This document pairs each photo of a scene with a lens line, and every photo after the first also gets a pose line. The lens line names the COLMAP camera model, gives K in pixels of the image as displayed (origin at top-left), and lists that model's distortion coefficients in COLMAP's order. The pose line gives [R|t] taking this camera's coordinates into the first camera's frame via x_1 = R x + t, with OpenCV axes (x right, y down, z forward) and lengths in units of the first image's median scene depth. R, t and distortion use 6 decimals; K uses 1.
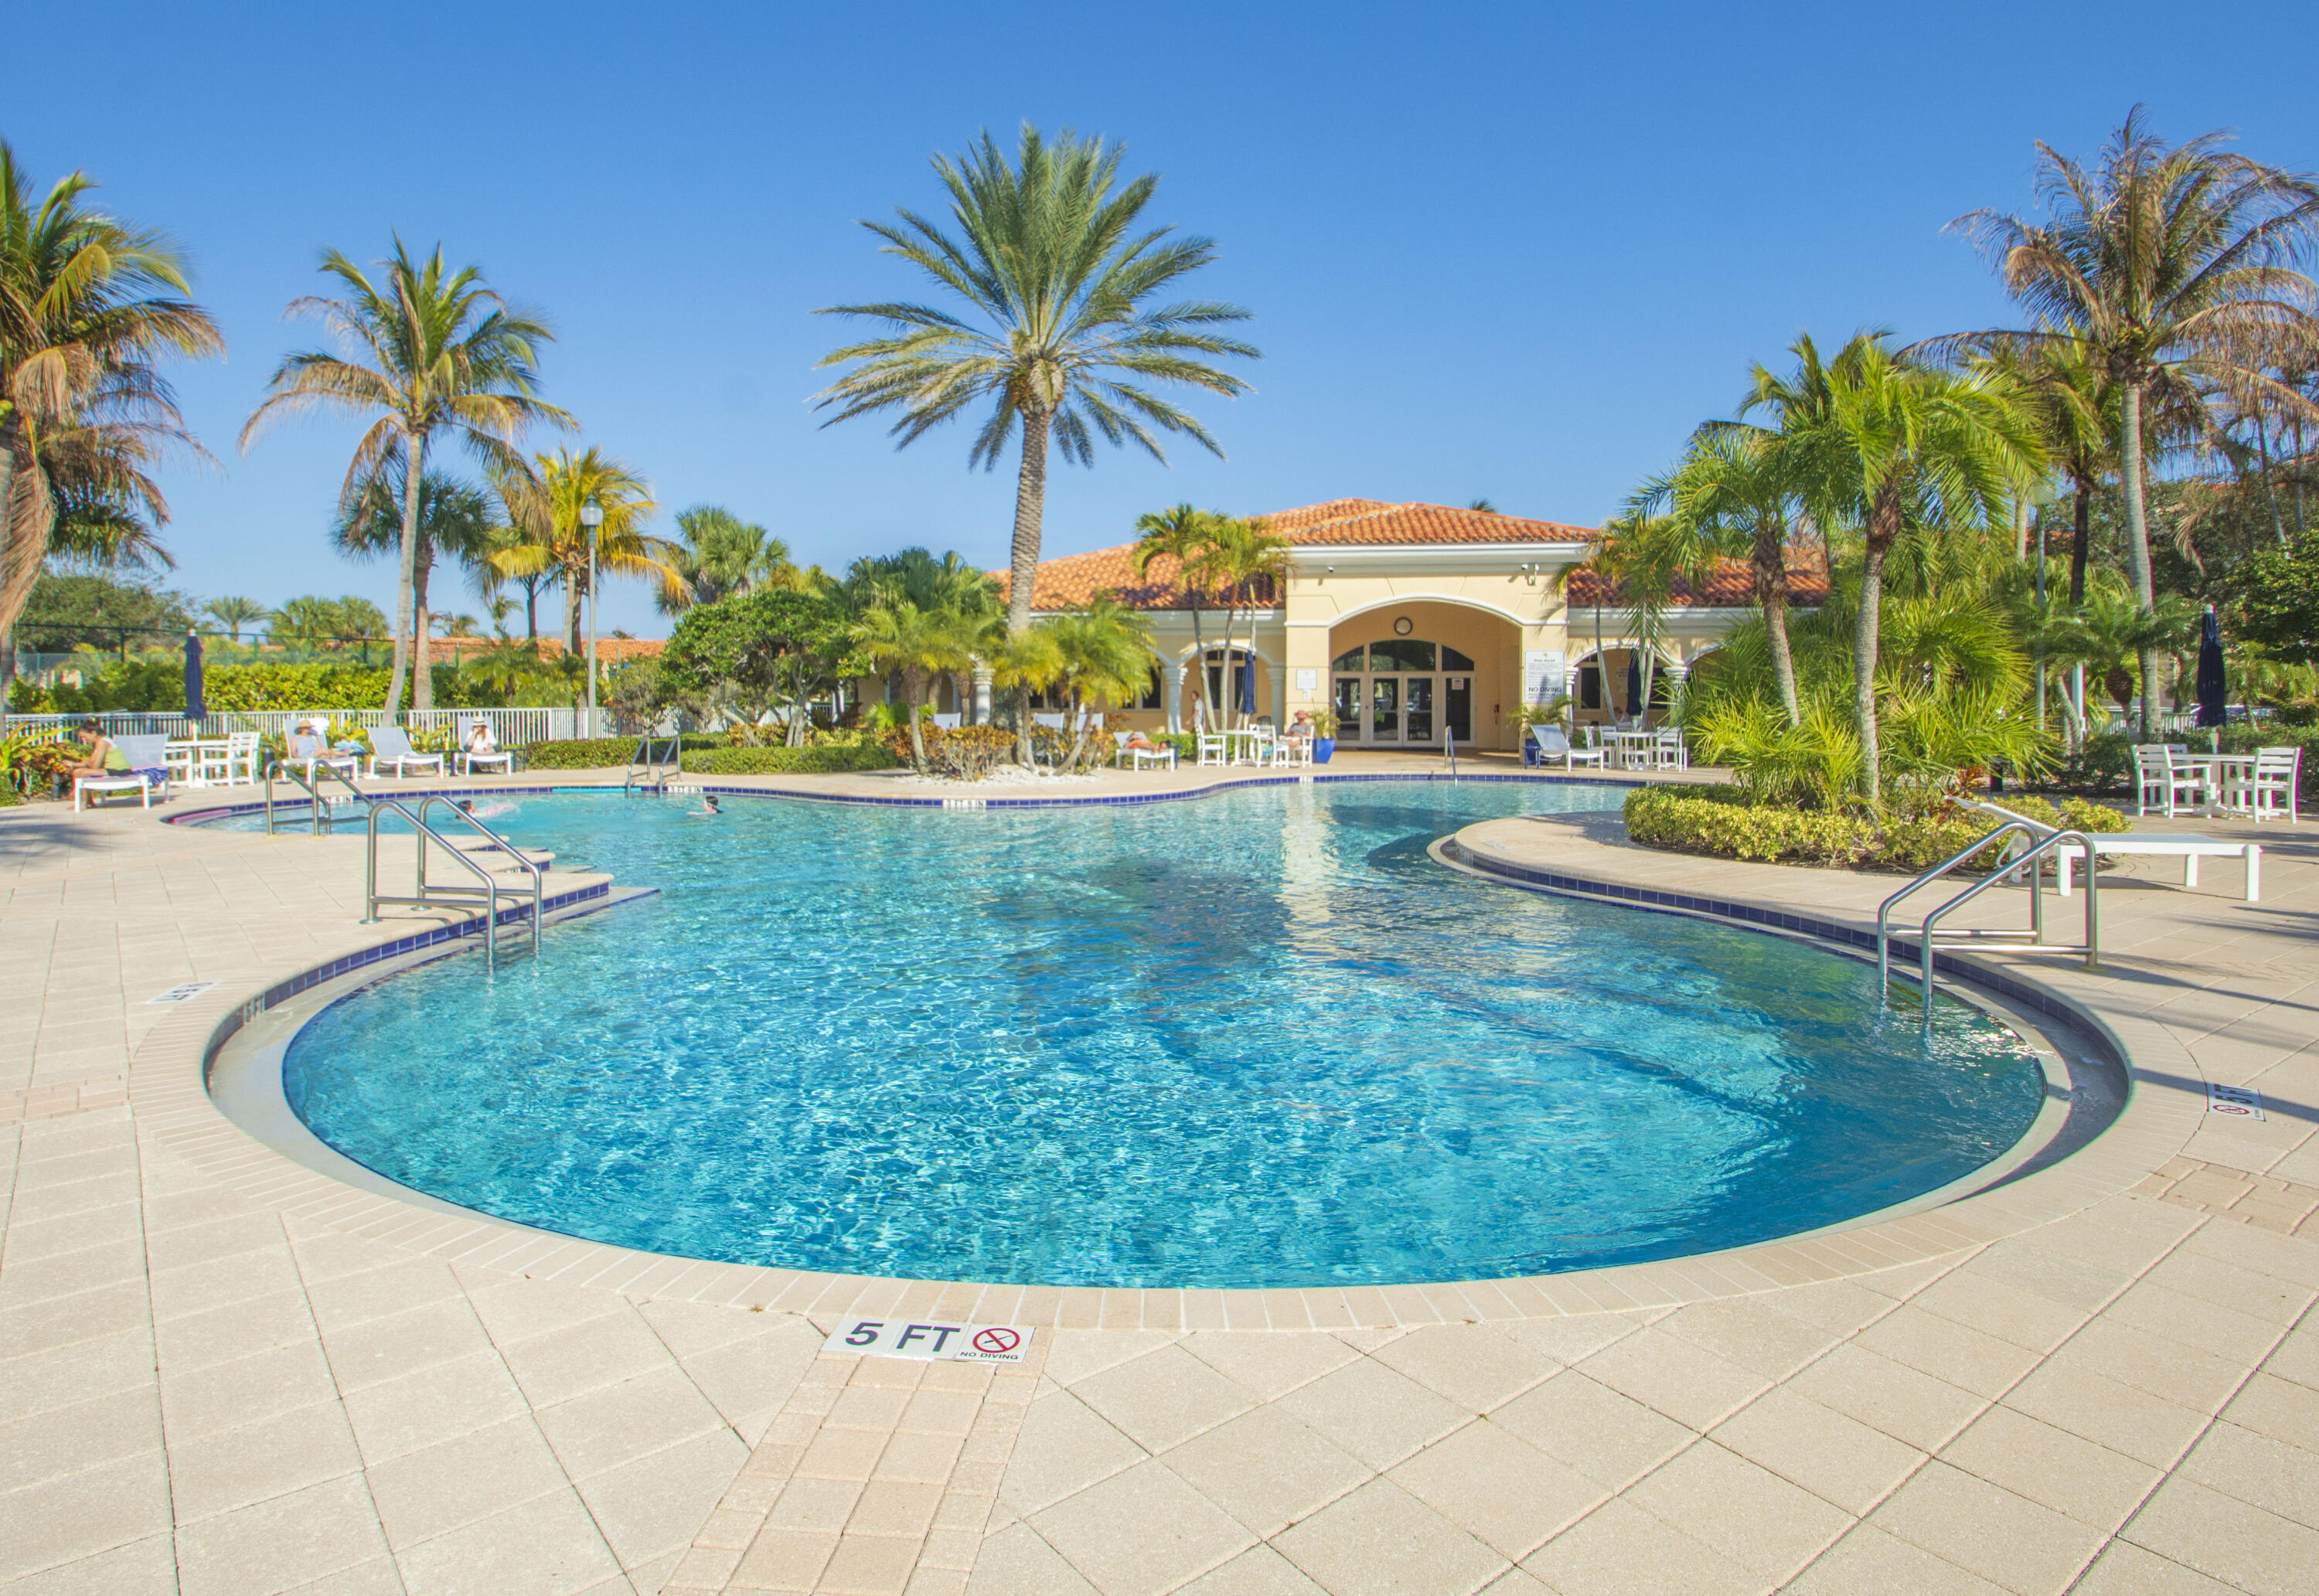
lens RADIAL K [[1332.8, 0, 1161.0], [0, 1332.8, 665.5], [0, 0, 1]] dist [0.002039, 0.000260]
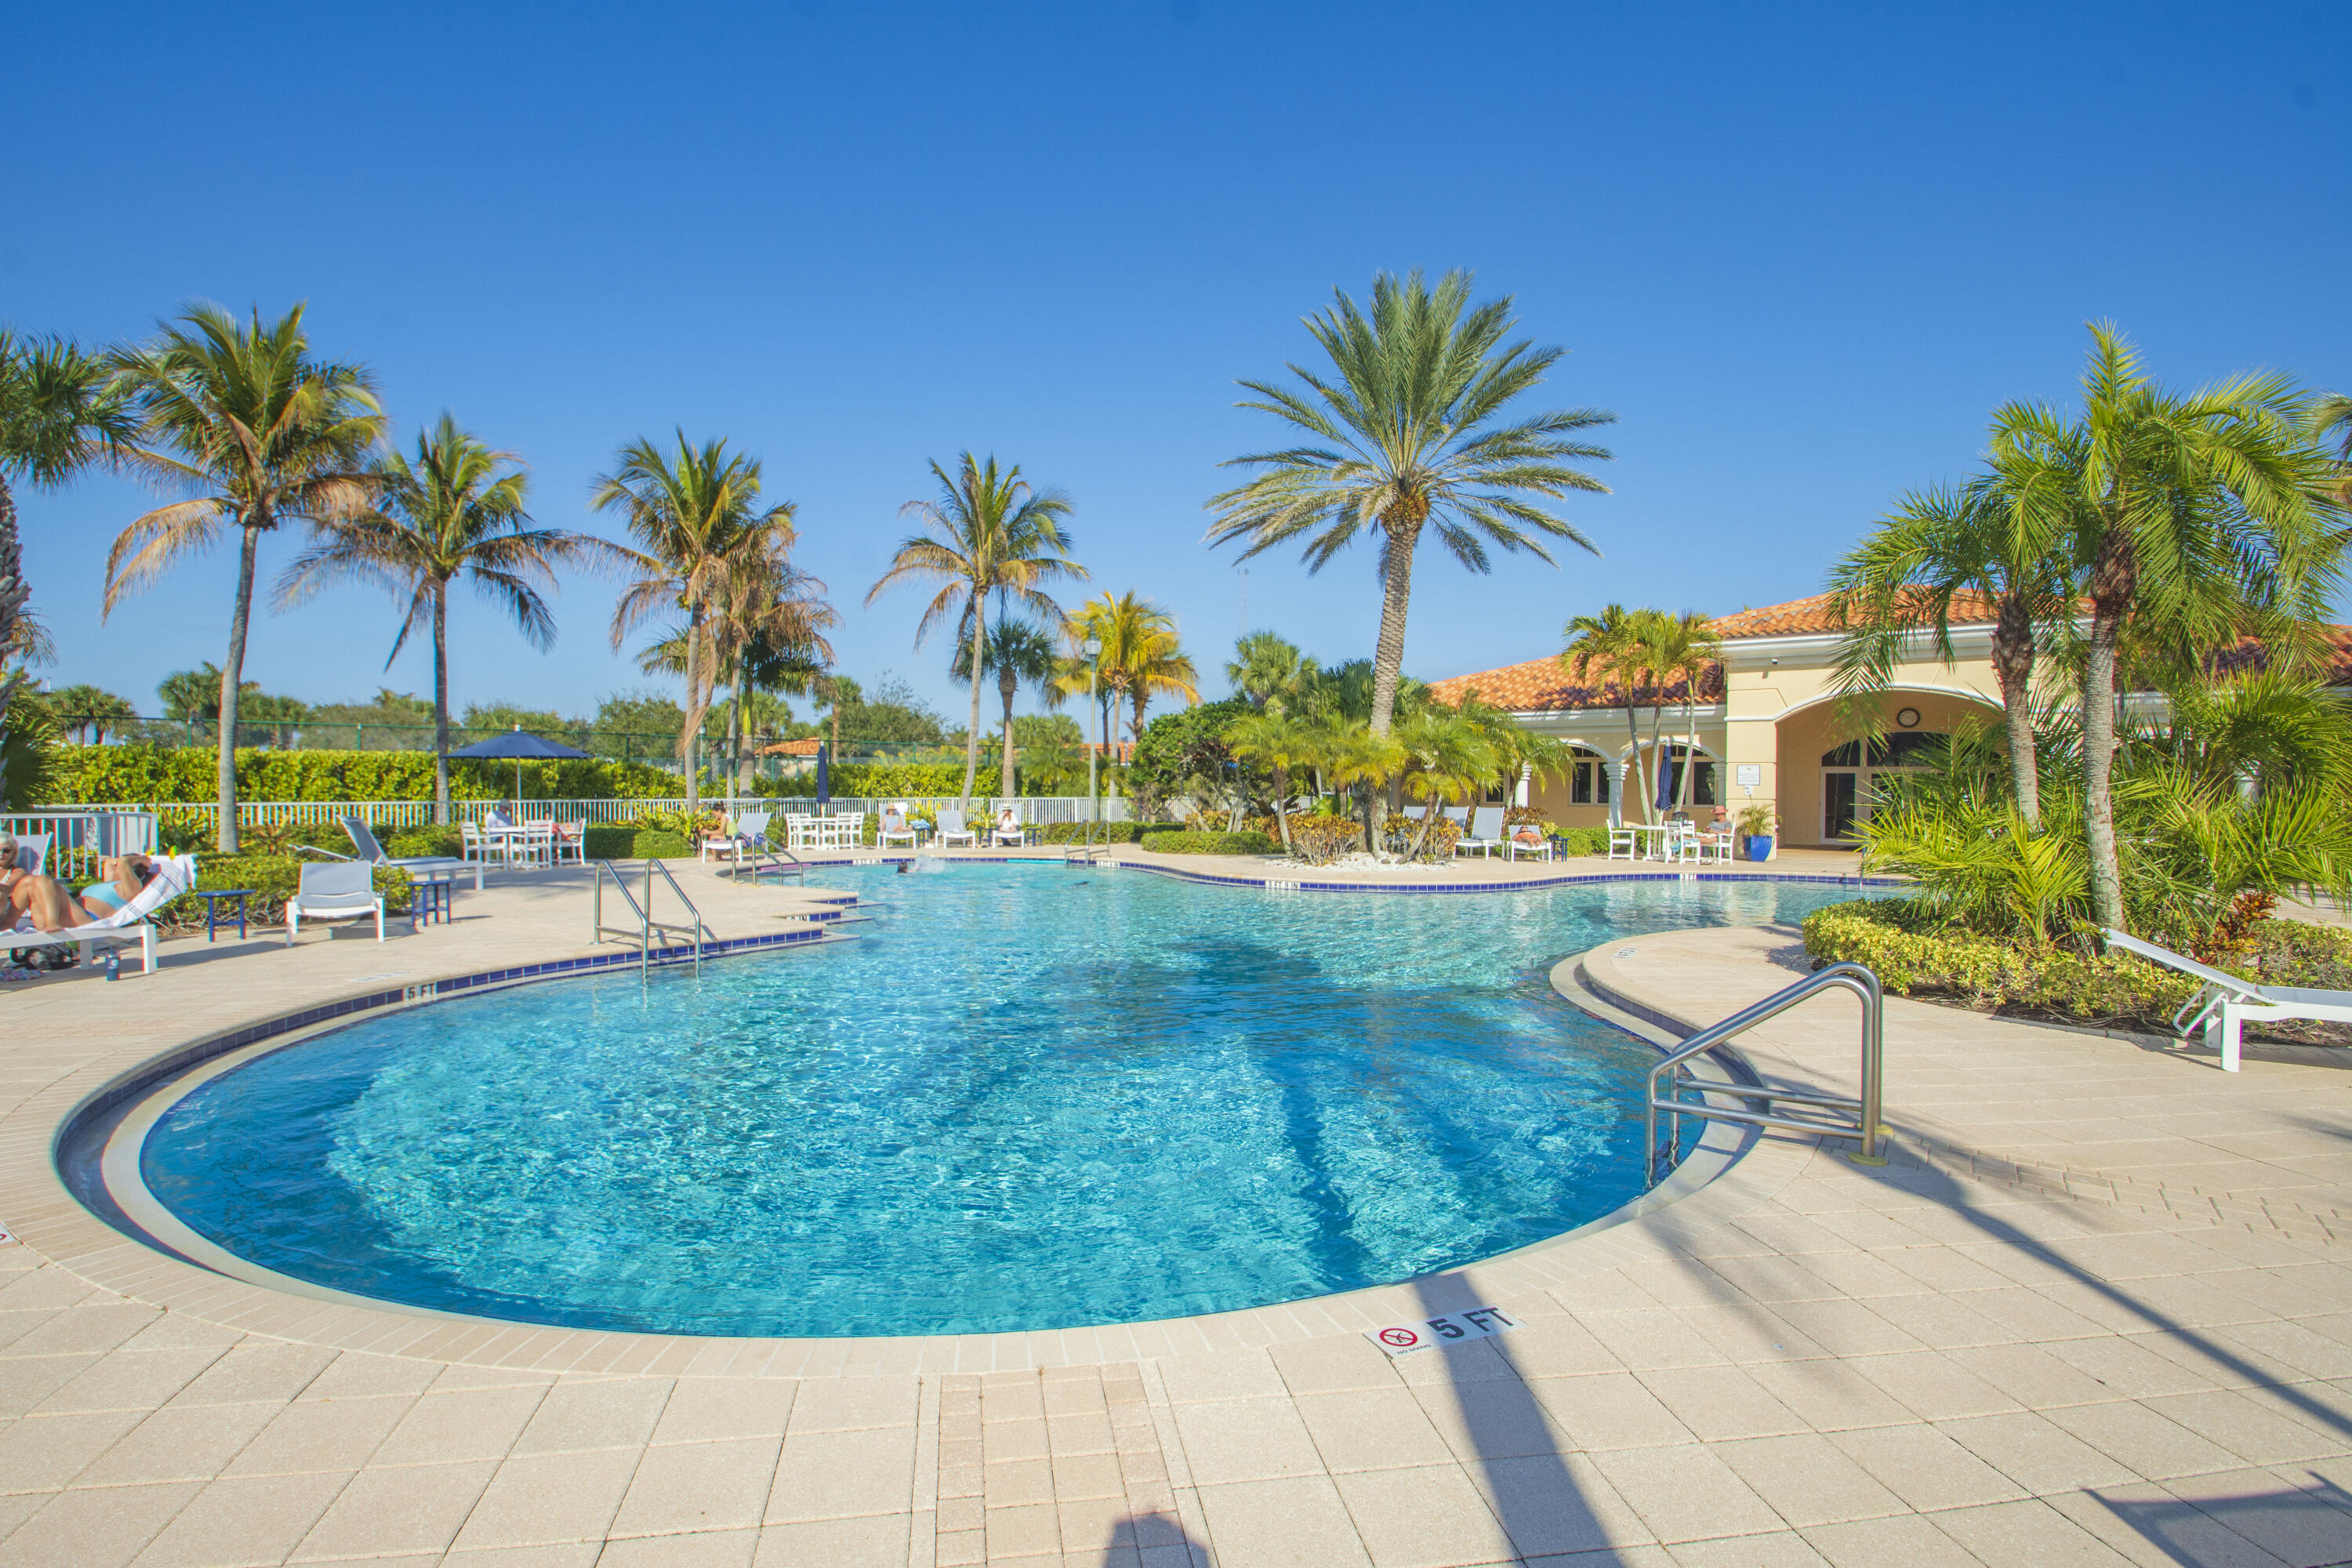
lens RADIAL K [[1162.4, 0, 1176.0], [0, 1162.4, 784.0], [0, 0, 1]] dist [-0.002822, -0.000297]
pose [[0.877054, 0.003741, -0.480377, 0.173510], [0.005716, 0.999818, 0.018224, -0.001107], [0.480358, -0.018729, 0.876872, 0.056408]]
